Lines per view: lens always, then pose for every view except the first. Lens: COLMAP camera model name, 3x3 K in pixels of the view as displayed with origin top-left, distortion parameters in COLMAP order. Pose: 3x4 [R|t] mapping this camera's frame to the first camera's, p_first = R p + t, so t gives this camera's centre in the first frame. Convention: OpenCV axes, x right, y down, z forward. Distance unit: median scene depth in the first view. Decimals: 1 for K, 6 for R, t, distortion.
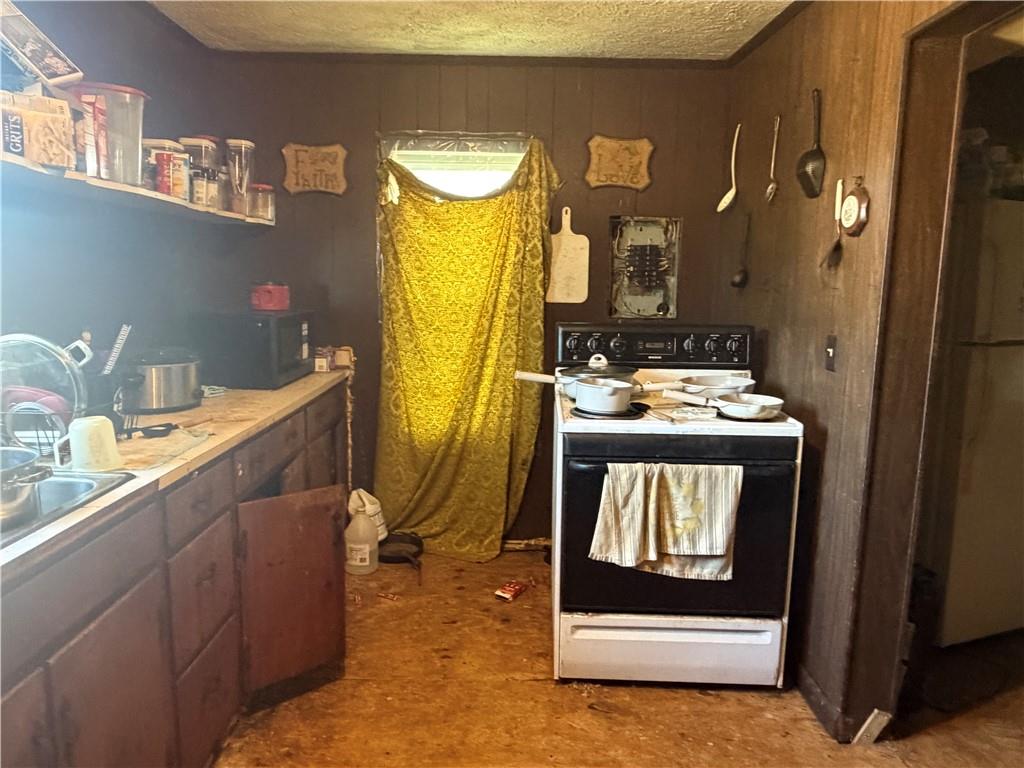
lens RADIAL K [[713.7, 0, 508.5], [0, 713.7, 389.1], [0, 0, 1]] dist [0.016979, -0.001987]
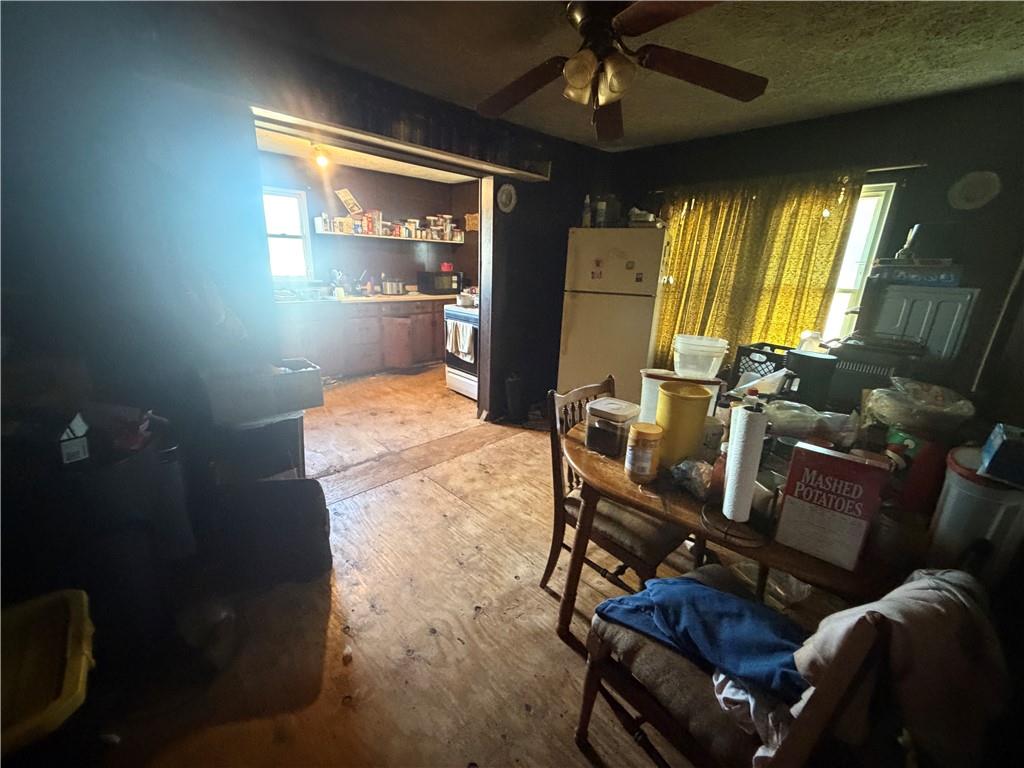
lens RADIAL K [[406.8, 0, 508.8], [0, 406.8, 385.5], [0, 0, 1]] dist [-0.001268, -0.000213]
pose [[0.695192, 0.215451, -0.685776, 1.618534], [-0.126199, 0.975789, 0.178633, 0.032812], [0.707660, -0.037640, 0.705550, -0.109925]]
